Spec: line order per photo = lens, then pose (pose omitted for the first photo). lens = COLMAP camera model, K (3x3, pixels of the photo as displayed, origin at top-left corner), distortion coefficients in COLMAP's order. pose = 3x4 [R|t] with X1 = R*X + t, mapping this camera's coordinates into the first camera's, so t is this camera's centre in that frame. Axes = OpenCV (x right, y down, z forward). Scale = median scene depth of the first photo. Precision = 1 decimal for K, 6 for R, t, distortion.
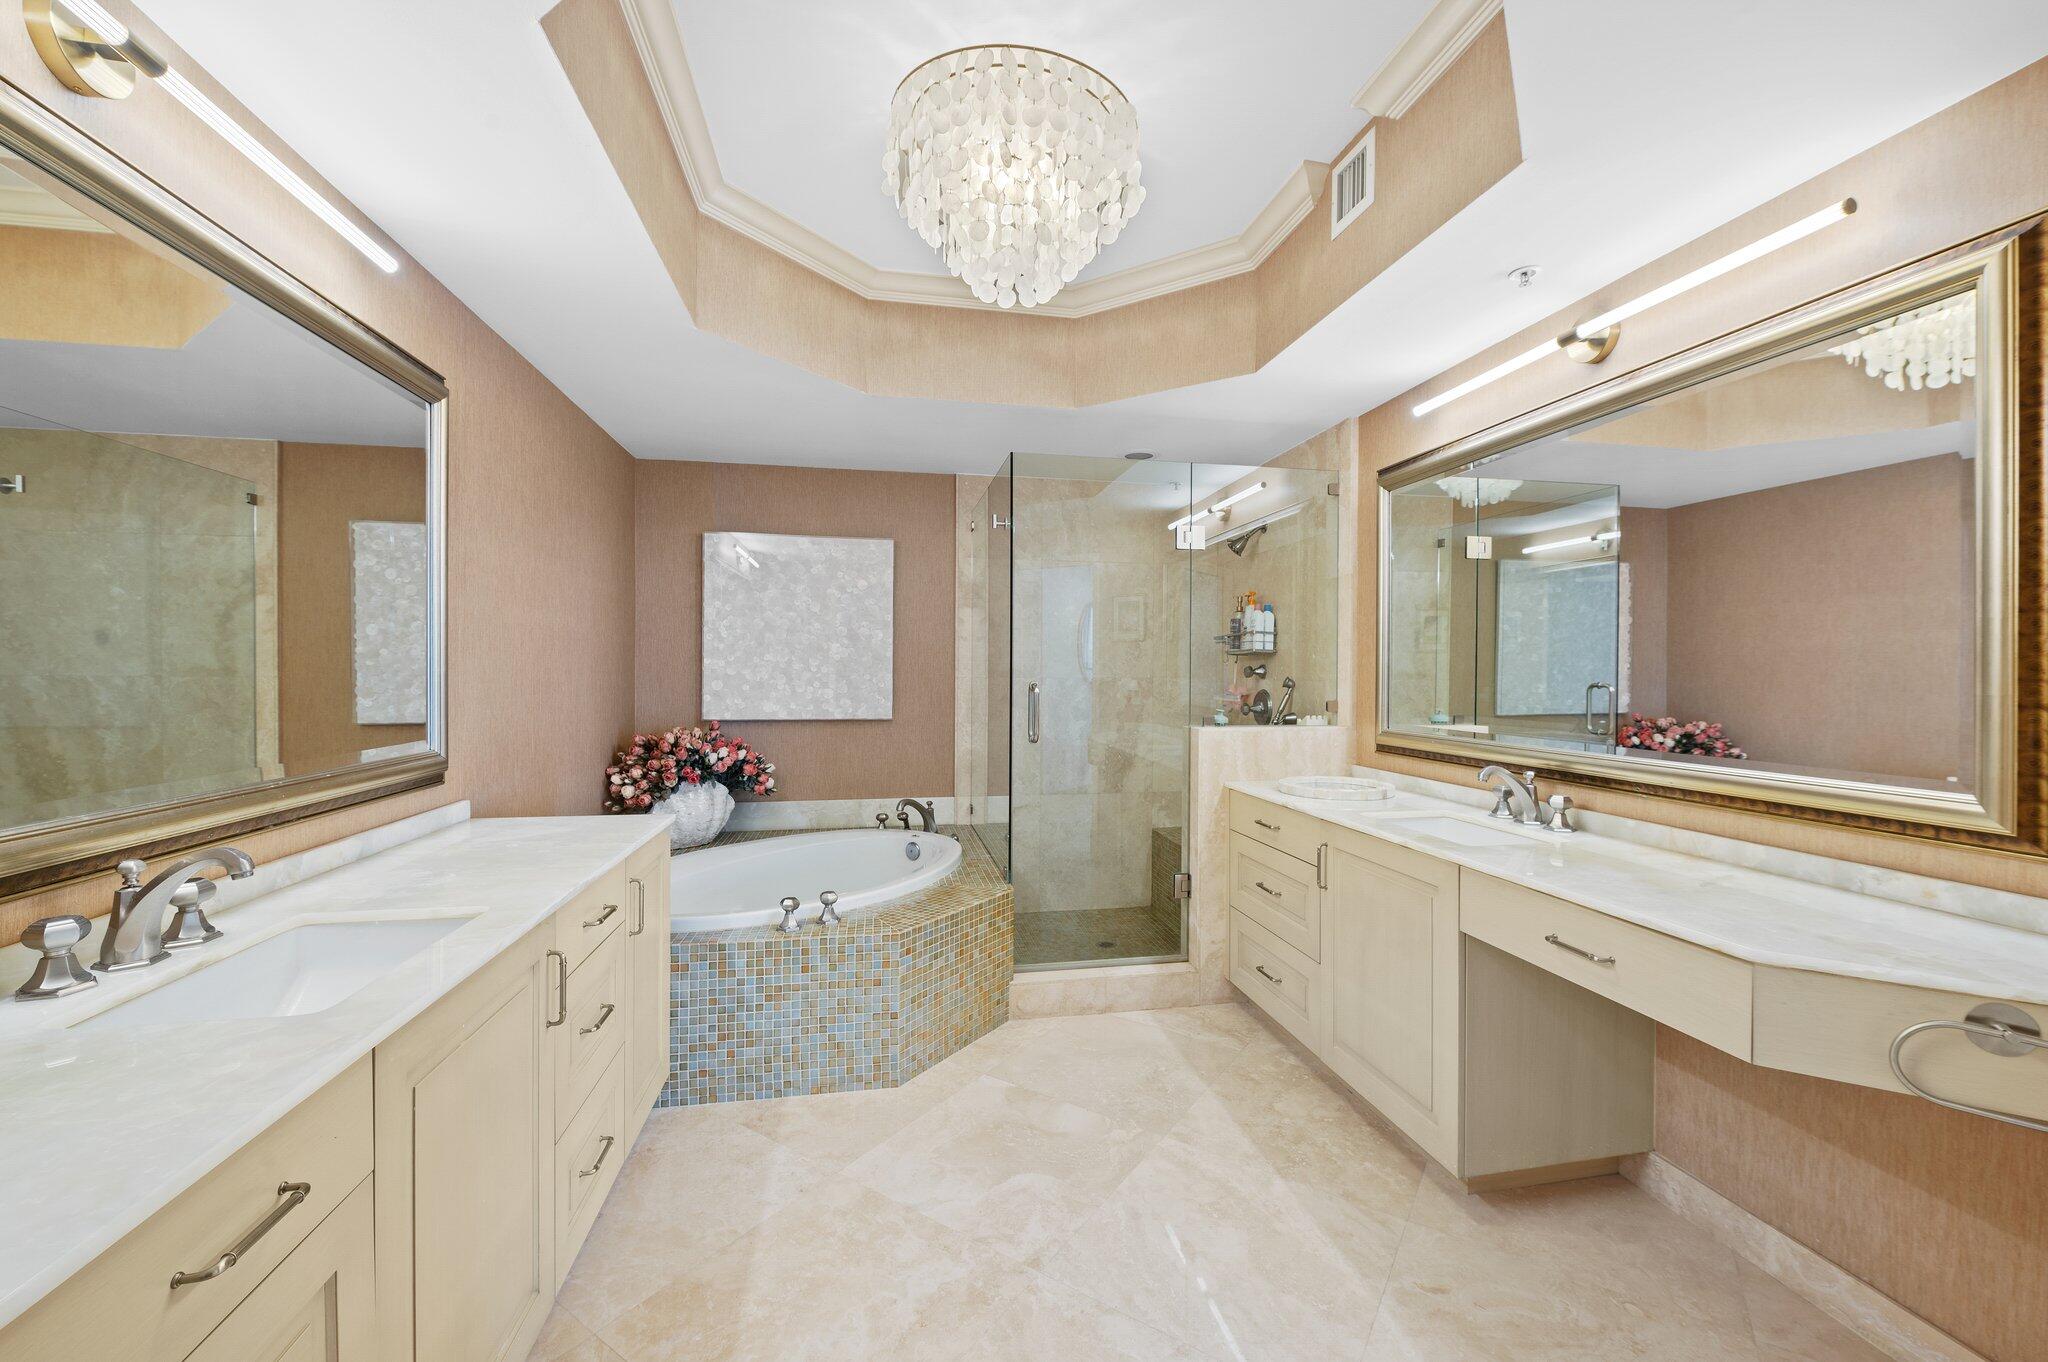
lens RADIAL K [[818.2, 0, 1024.0], [0, 818.2, 681.0], [0, 0, 1]] dist [0.001275, 0.000085]
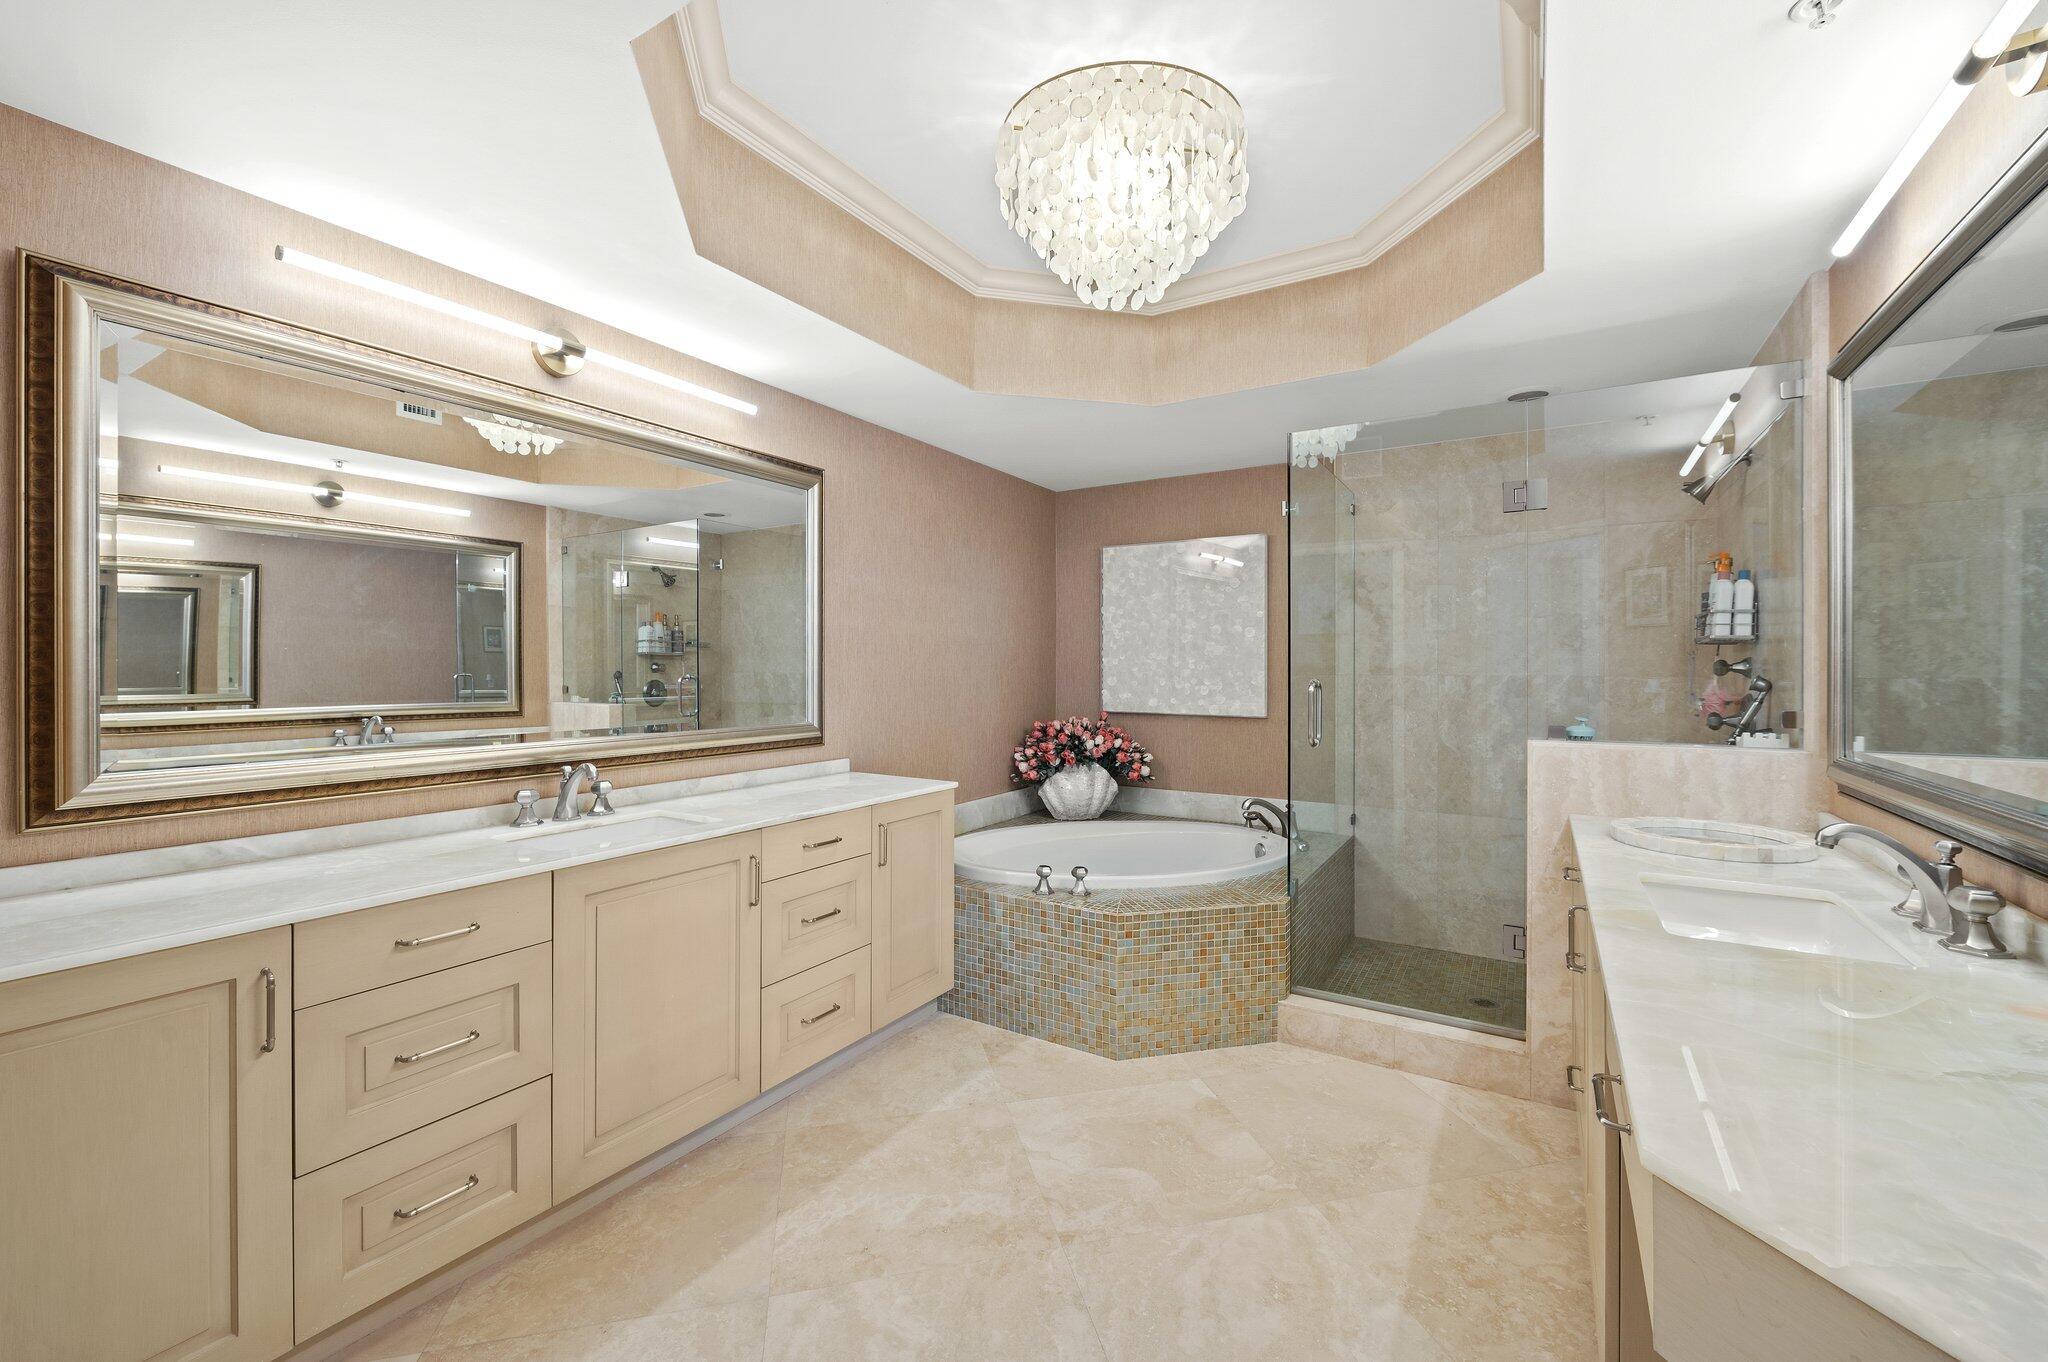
lens RADIAL K [[815.4, 0, 1031.1], [0, 815.4, 672.9], [0, 0, 1]] dist [-0.002397, -0.000216]
pose [[0.742305, 0.001597, -0.670060, 0.387307], [-0.006684, 0.999965, -0.005021, 0.000531], [0.670029, 0.008206, 0.742290, 0.114734]]
